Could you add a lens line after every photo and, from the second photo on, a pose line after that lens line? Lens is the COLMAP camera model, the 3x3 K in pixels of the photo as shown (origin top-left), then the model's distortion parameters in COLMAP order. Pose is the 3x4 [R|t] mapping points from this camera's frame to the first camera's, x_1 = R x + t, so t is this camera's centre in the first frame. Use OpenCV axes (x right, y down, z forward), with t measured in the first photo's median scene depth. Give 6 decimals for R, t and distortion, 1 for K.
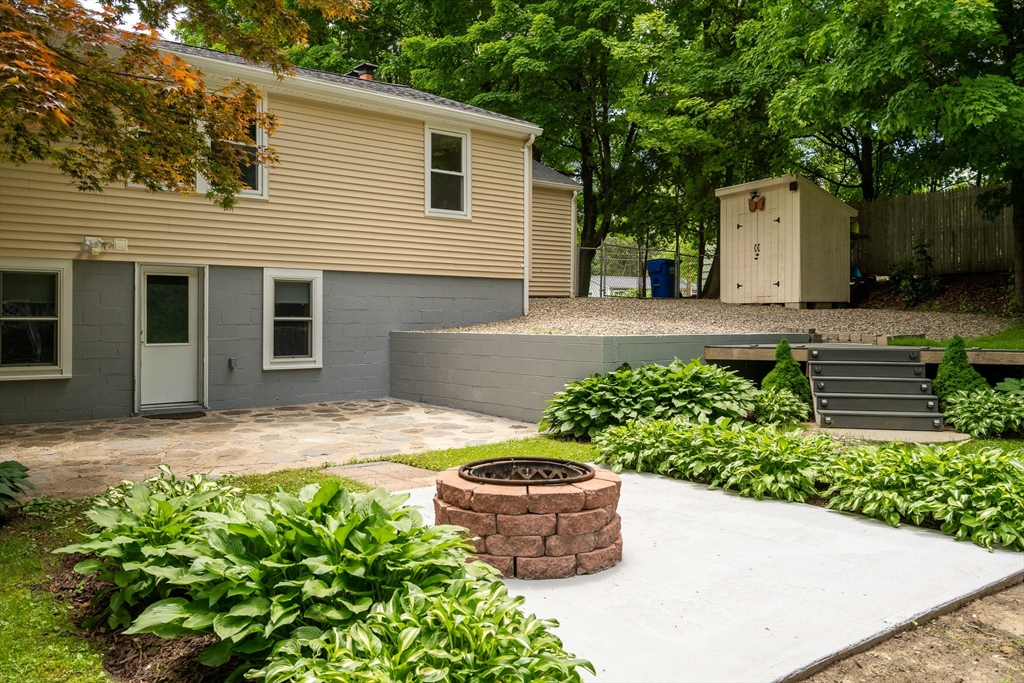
lens RADIAL K [[836.3, 0, 511.9], [0, 836.3, 335.4], [0, 0, 1]] dist [0.038744, 0.001333]
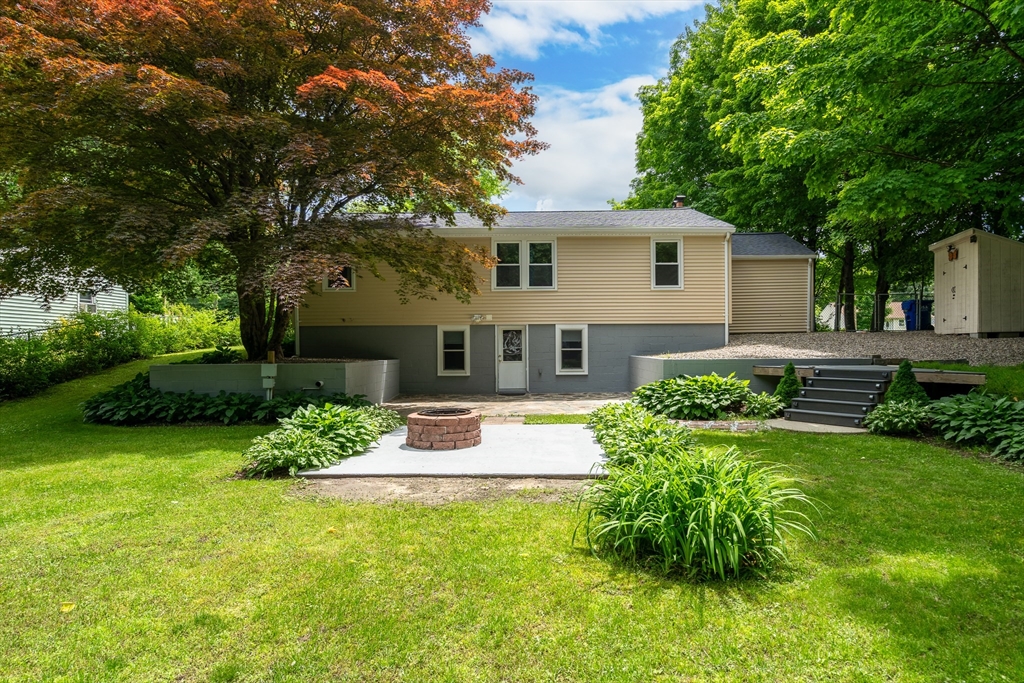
lens RADIAL K [[519.6, 0, 512.7], [0, 519.6, 348.3], [0, 0, 1]] dist [0.010875, 0.000968]
pose [[0.768154, -0.006351, -0.640234, 0.371454], [-0.004698, 0.999868, -0.015555, -0.002201], [0.640248, 0.014957, 0.768022, -0.025180]]
